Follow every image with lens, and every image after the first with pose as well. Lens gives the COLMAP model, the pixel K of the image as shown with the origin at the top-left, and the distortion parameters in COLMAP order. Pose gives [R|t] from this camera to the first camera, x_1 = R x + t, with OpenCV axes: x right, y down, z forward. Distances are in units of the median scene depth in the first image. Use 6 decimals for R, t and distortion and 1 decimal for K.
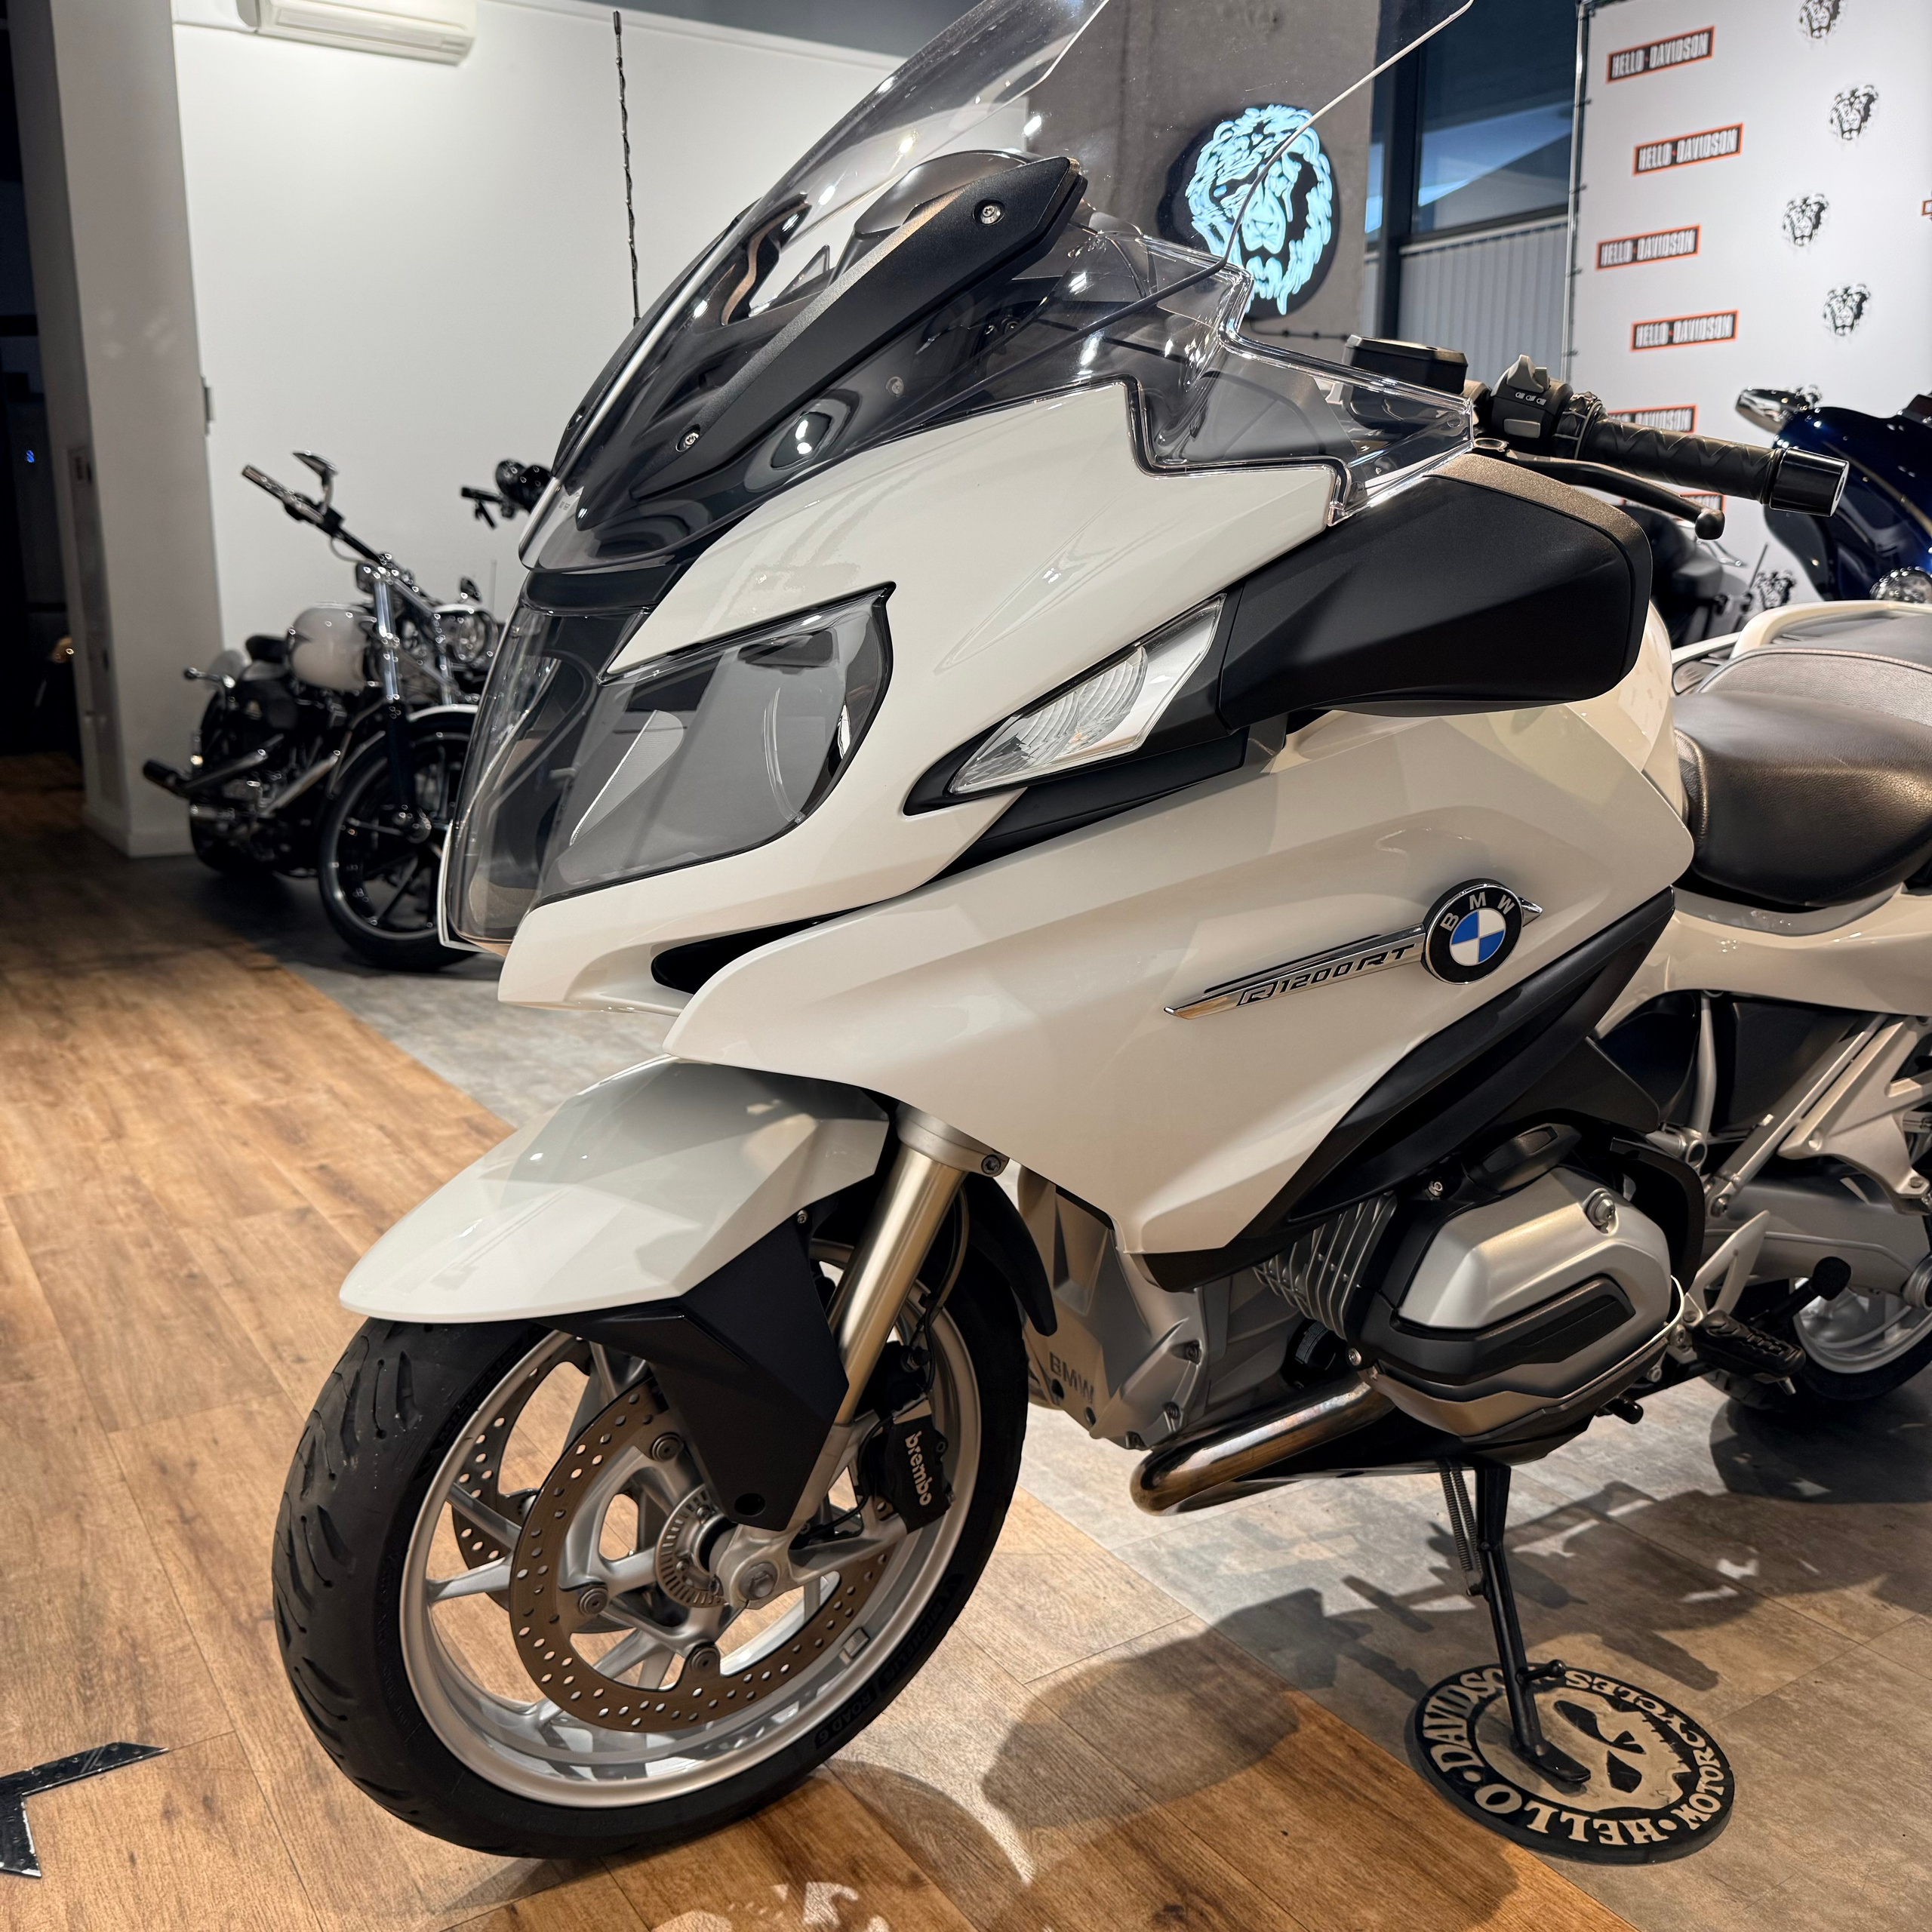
lens RADIAL K [[1830.4, 0, 973.3], [0, 1830.4, 963.3], [0, 0, 1]] dist [0.048212, -0.083269]
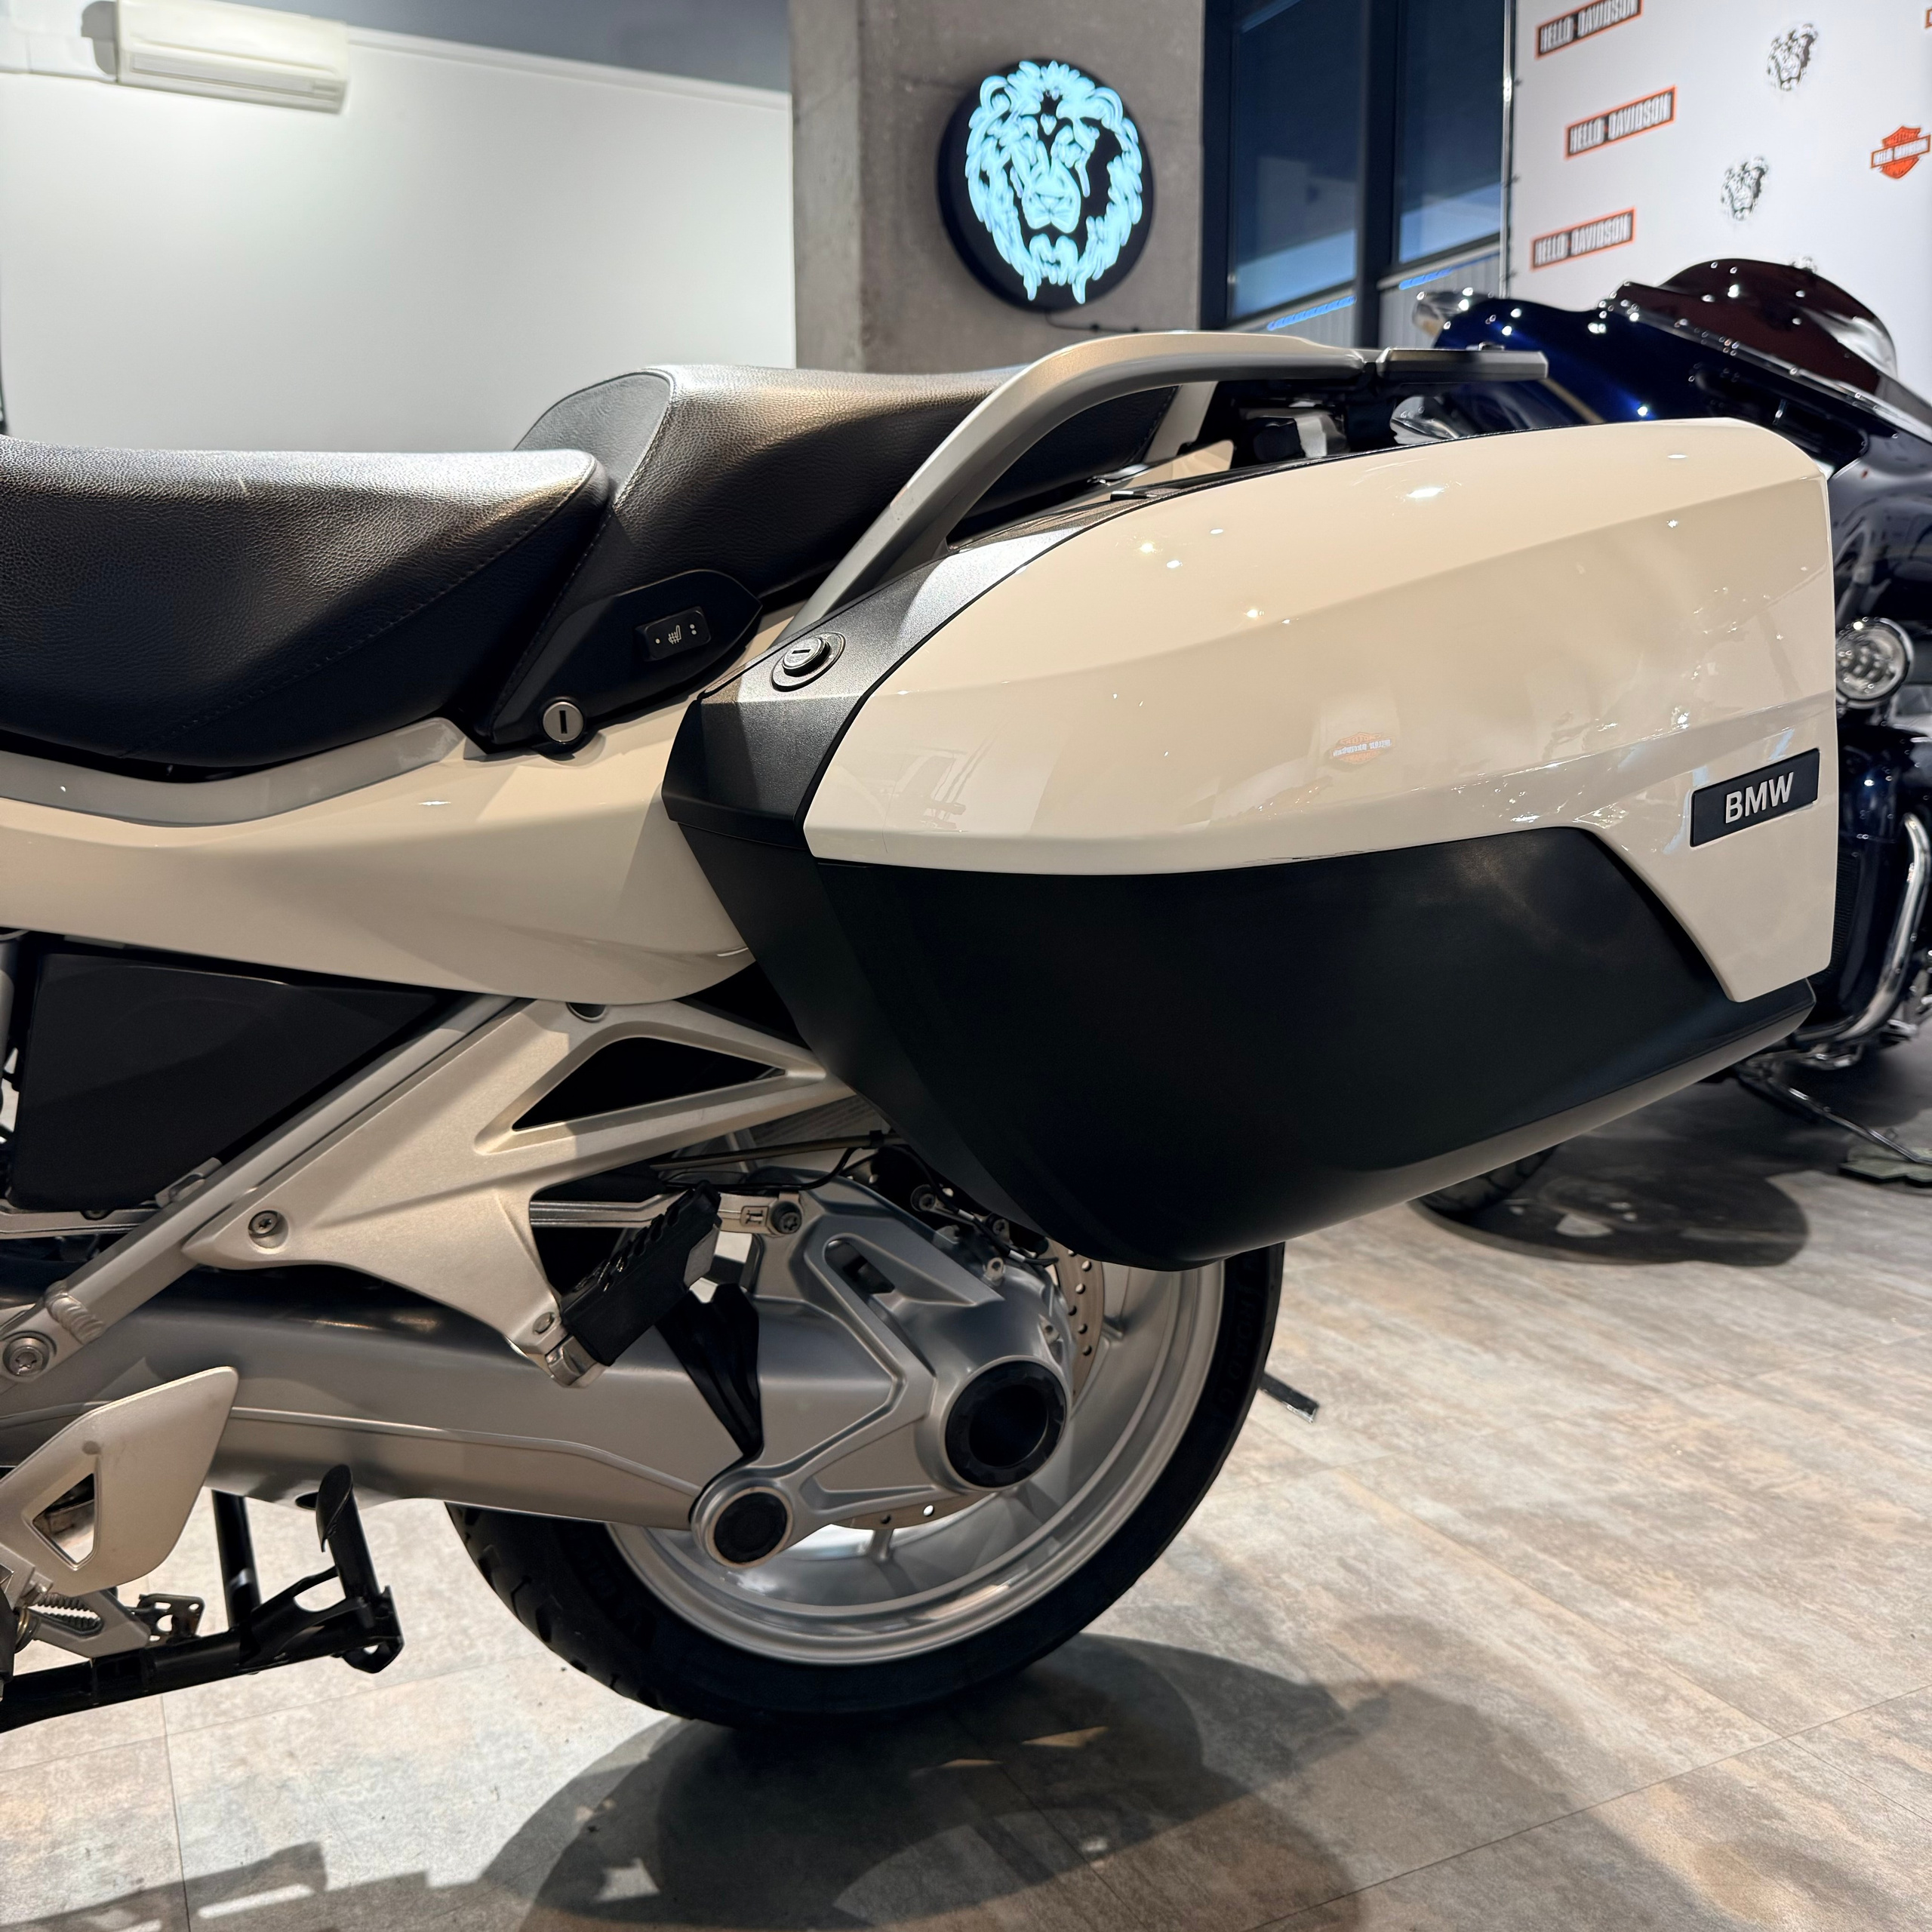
lens RADIAL K [[1840.6, 0, 967.3], [0, 1840.6, 958.0], [0, 0, 1]] dist [0.038392, -0.068623]
pose [[0.993065, 0.011593, -0.116992, 0.700594], [-0.019823, 0.997390, -0.069433, 0.050290], [0.115882, 0.071271, 0.990703, 0.498686]]
